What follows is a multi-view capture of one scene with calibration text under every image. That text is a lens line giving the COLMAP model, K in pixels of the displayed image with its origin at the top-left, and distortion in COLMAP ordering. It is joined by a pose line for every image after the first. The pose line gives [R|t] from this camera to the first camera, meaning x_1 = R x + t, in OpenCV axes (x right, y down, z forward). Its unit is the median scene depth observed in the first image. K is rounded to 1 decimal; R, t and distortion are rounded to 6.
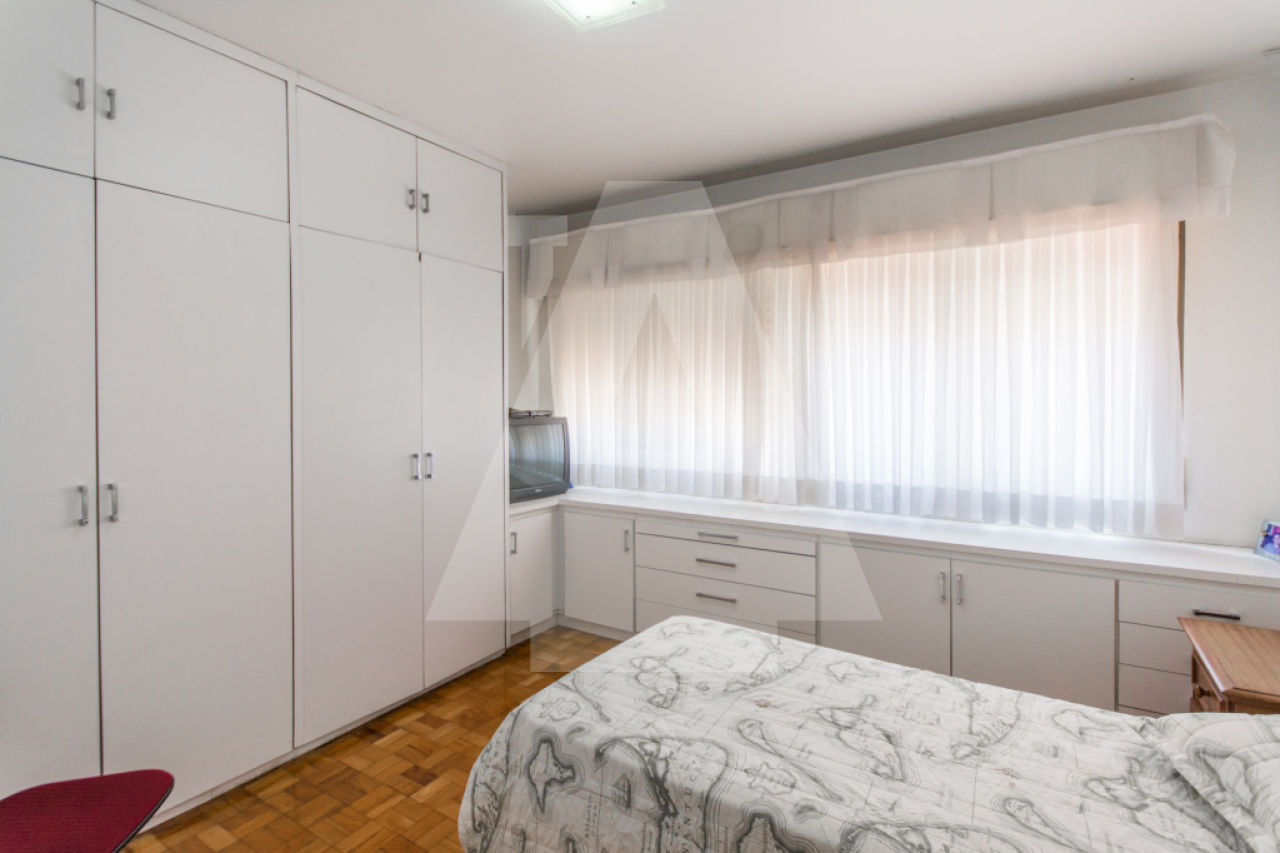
lens RADIAL K [[628.1, 0, 644.7], [0, 628.1, 416.4], [0, 0, 1]] dist [0.008997, -0.004859]
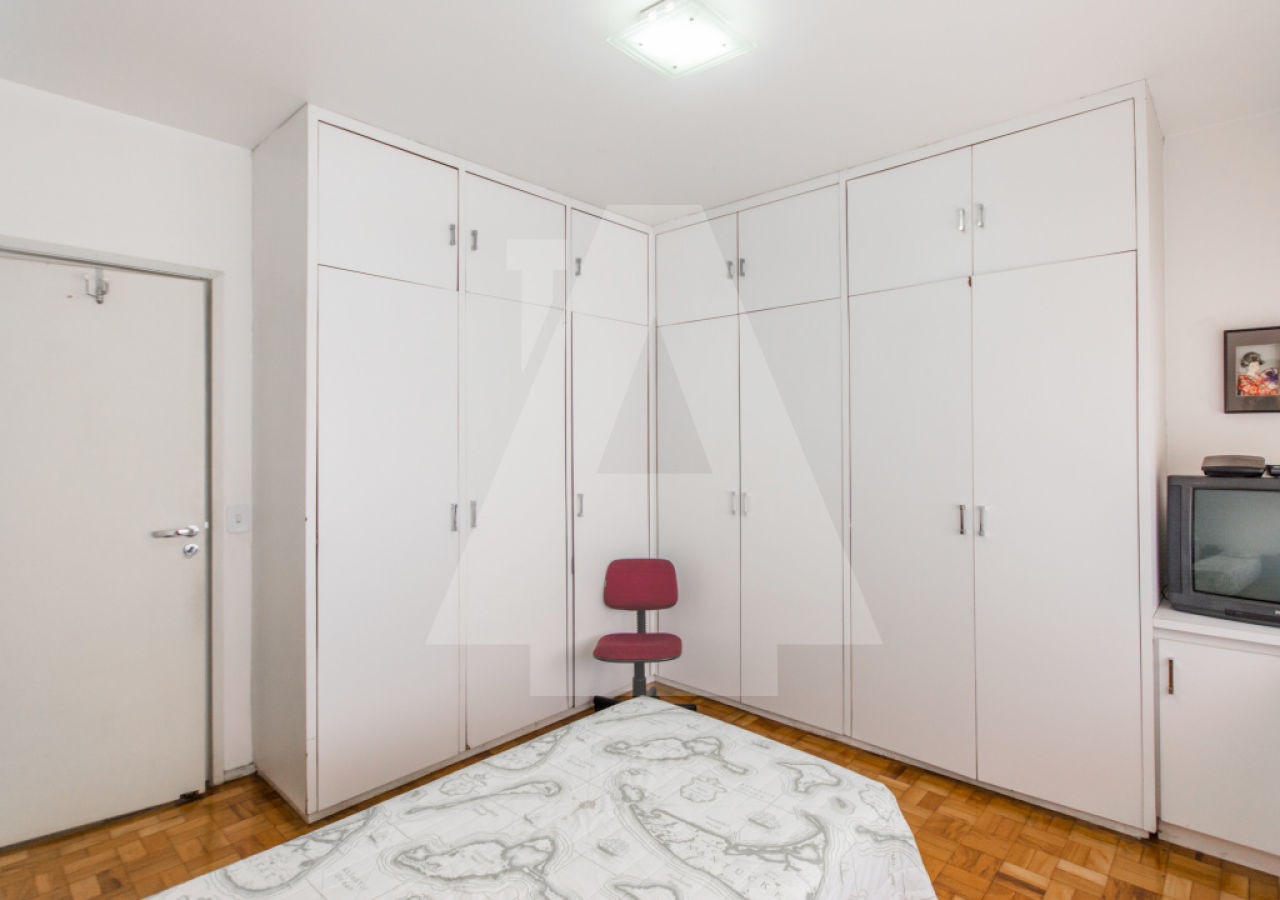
lens RADIAL K [[624.0, 0, 645.3], [0, 624.0, 442.4], [0, 0, 1]] dist [0.004752, 0.000807]
pose [[-0.169195, 0.003800, -0.985575, 0.958779], [-0.027342, 0.999590, 0.008548, -0.039855], [0.985203, 0.028394, -0.169021, 1.151760]]
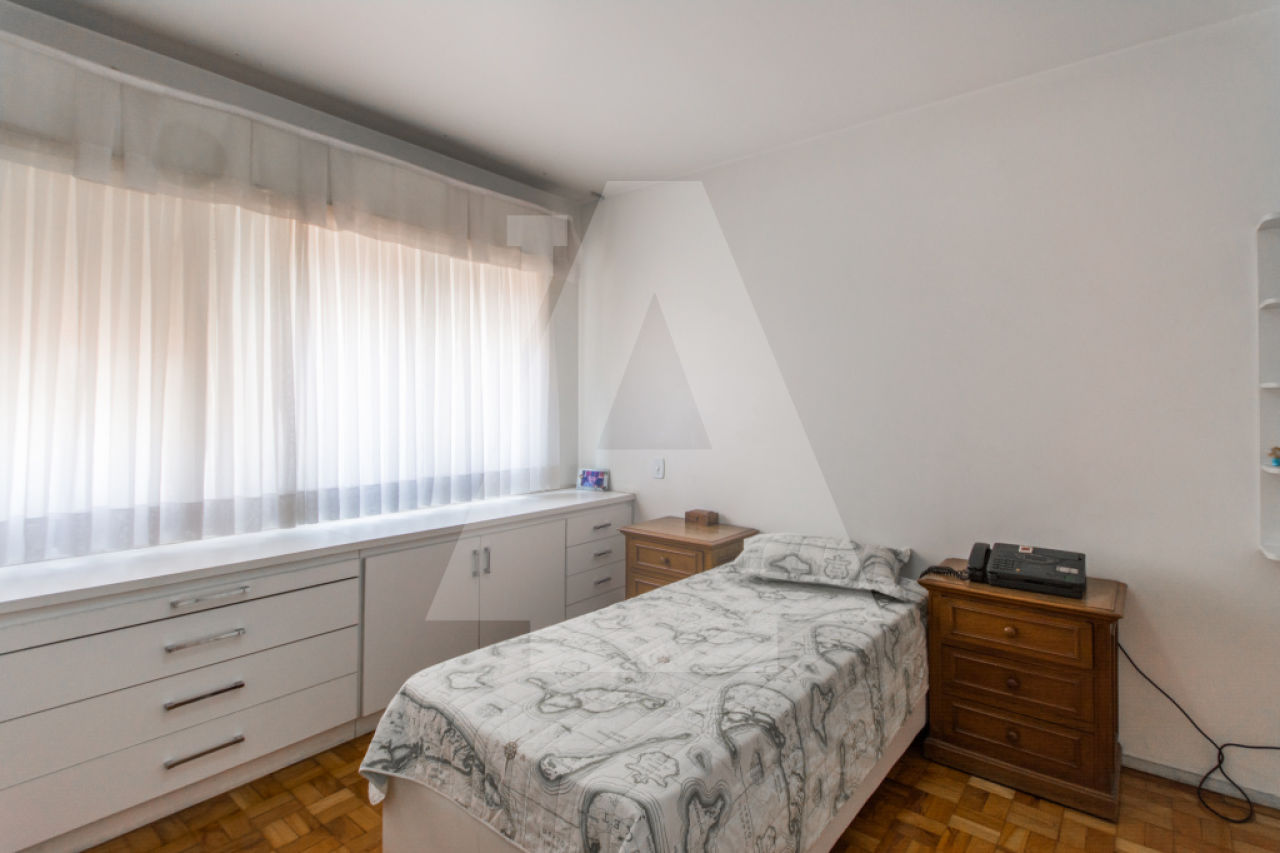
lens RADIAL K [[628.1, 0, 636.1], [0, 628.1, 409.4], [0, 0, 1]] dist [0.008997, -0.004859]
pose [[0.104262, 0.002513, 0.994547, -0.864134], [0.029057, 0.999562, -0.005572, 0.024767], [-0.994125, 0.029480, 0.104143, 0.879584]]
